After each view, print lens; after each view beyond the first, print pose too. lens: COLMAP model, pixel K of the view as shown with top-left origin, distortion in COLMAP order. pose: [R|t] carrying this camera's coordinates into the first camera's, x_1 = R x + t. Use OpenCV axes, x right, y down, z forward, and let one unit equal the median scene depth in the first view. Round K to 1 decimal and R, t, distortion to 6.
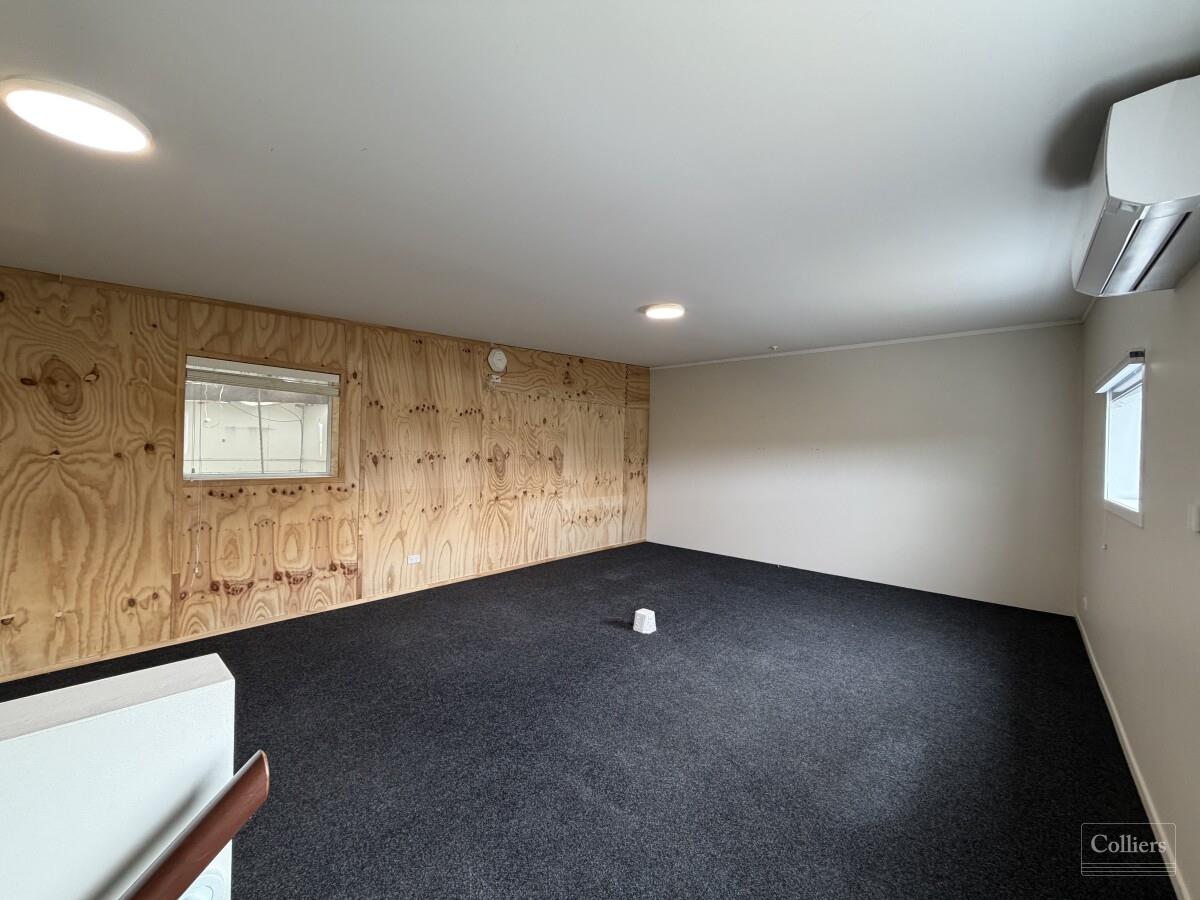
lens RADIAL K [[475.8, 0, 597.4], [0, 475.8, 450.3], [0, 0, 1]] dist [0.001108, -0.000084]
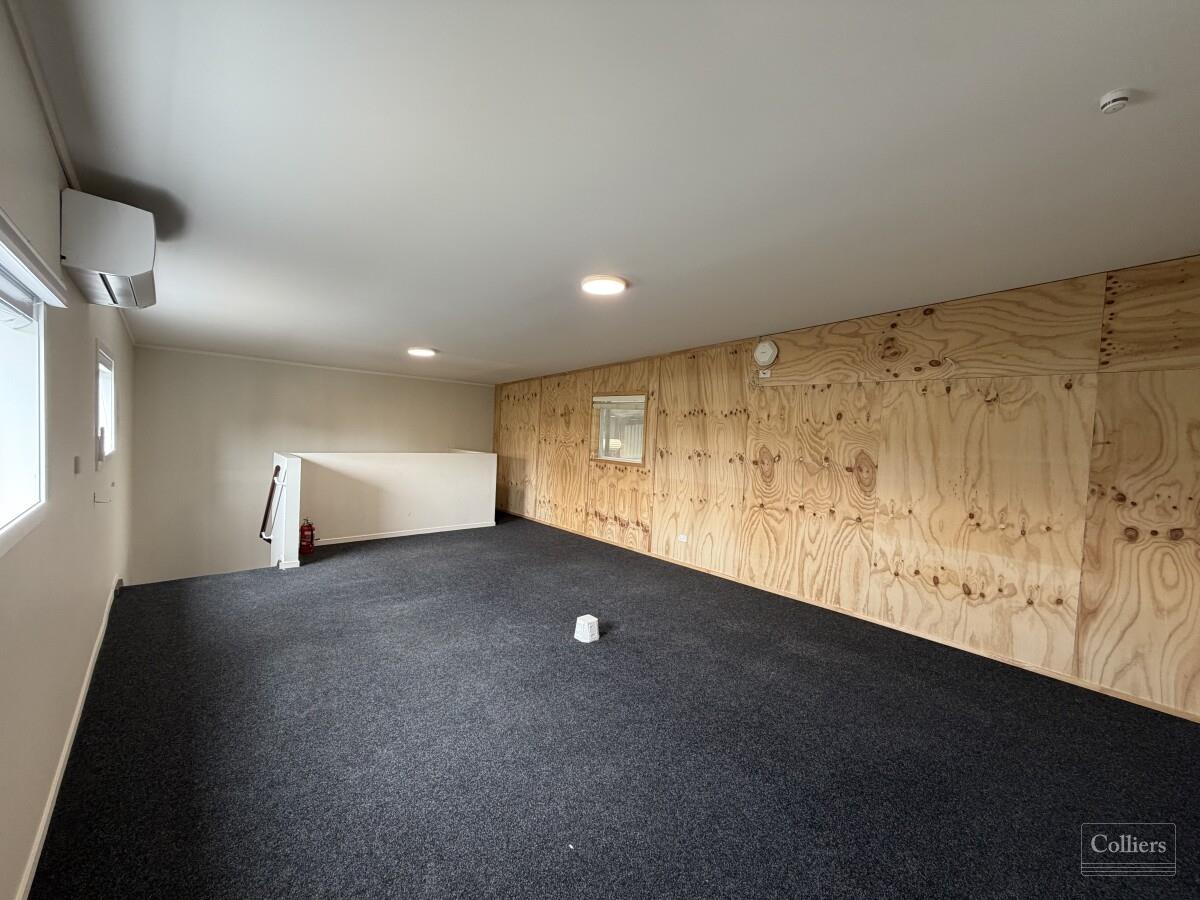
lens RADIAL K [[475.8, 0, 597.6], [0, 475.8, 448.8], [0, 0, 1]] dist [0.001108, -0.000084]
pose [[-0.115332, 0.007534, -0.993298, 0.764659], [-0.052274, 0.998540, 0.013643, -0.003007], [0.991951, 0.053497, -0.114770, 0.834565]]
